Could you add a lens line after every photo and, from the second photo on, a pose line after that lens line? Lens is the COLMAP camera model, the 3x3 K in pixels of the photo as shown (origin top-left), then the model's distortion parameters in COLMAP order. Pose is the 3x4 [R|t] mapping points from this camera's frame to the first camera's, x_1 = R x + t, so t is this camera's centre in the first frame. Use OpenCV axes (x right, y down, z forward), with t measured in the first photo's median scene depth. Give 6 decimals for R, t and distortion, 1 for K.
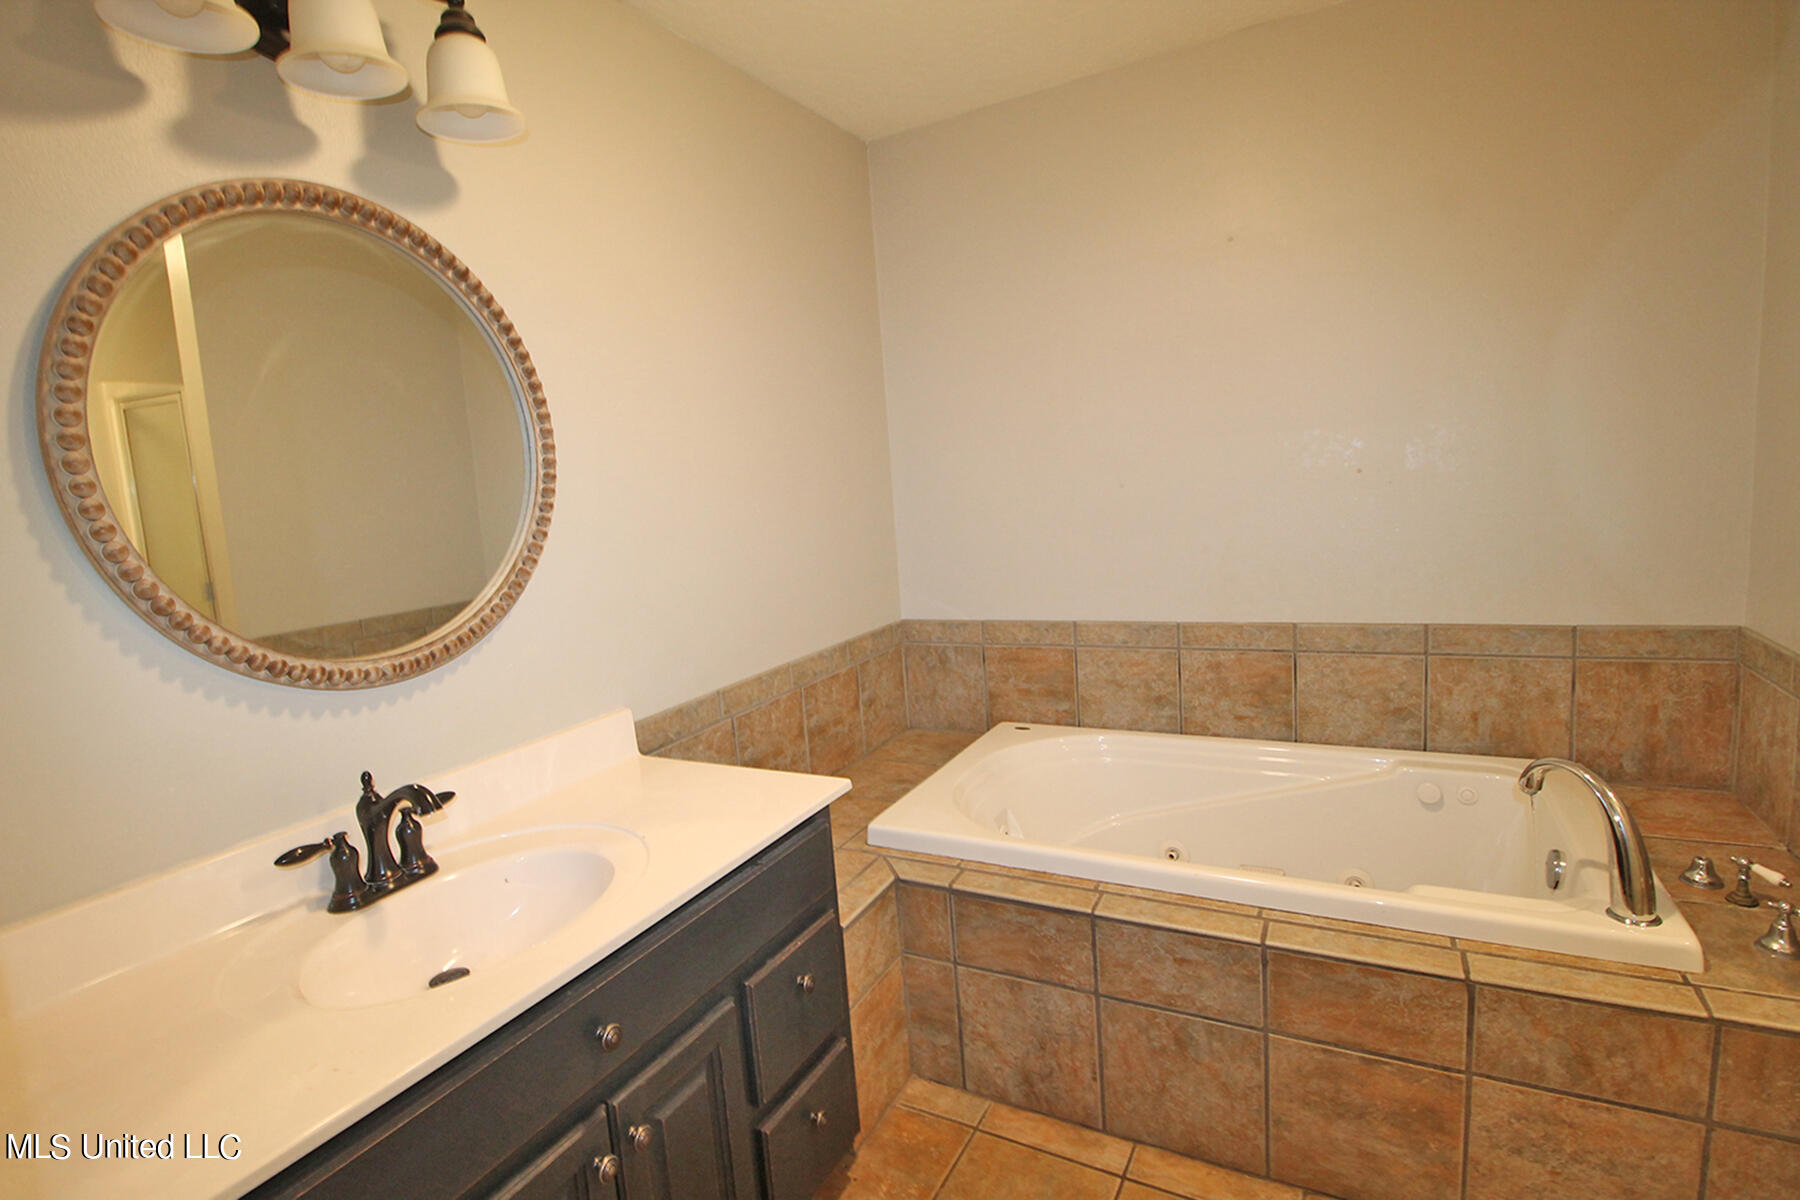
lens RADIAL K [[843.2, 0, 896.0], [0, 843.2, 584.5], [0, 0, 1]] dist [0.003800, -0.015148]
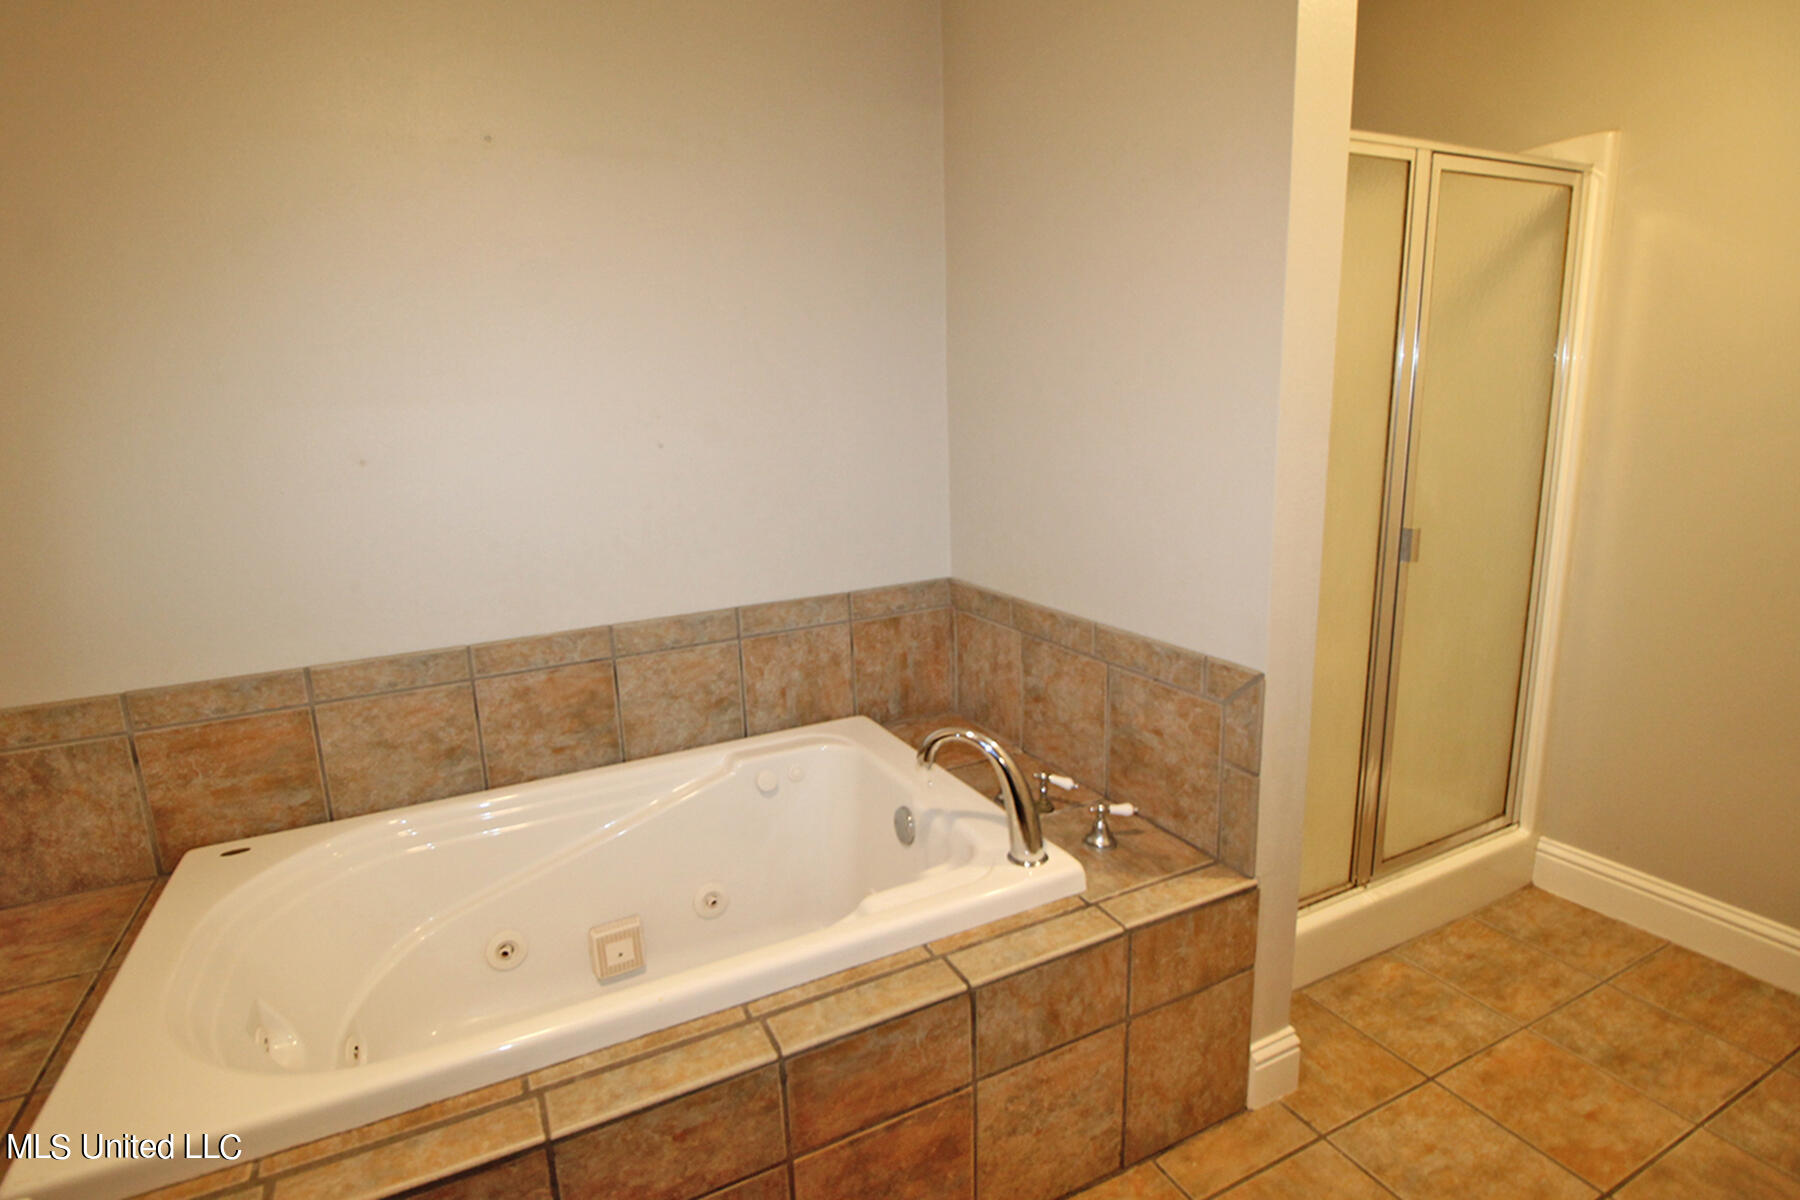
lens RADIAL K [[845.3, 0, 800.3], [0, 845.3, 573.0], [0, 0, 1]] dist [-0.003356, -0.012773]
pose [[0.608009, -0.101520, 0.787413, -0.083664], [0.092976, 0.994071, 0.056372, -0.040314], [-0.788468, 0.038936, 0.613843, 0.354331]]
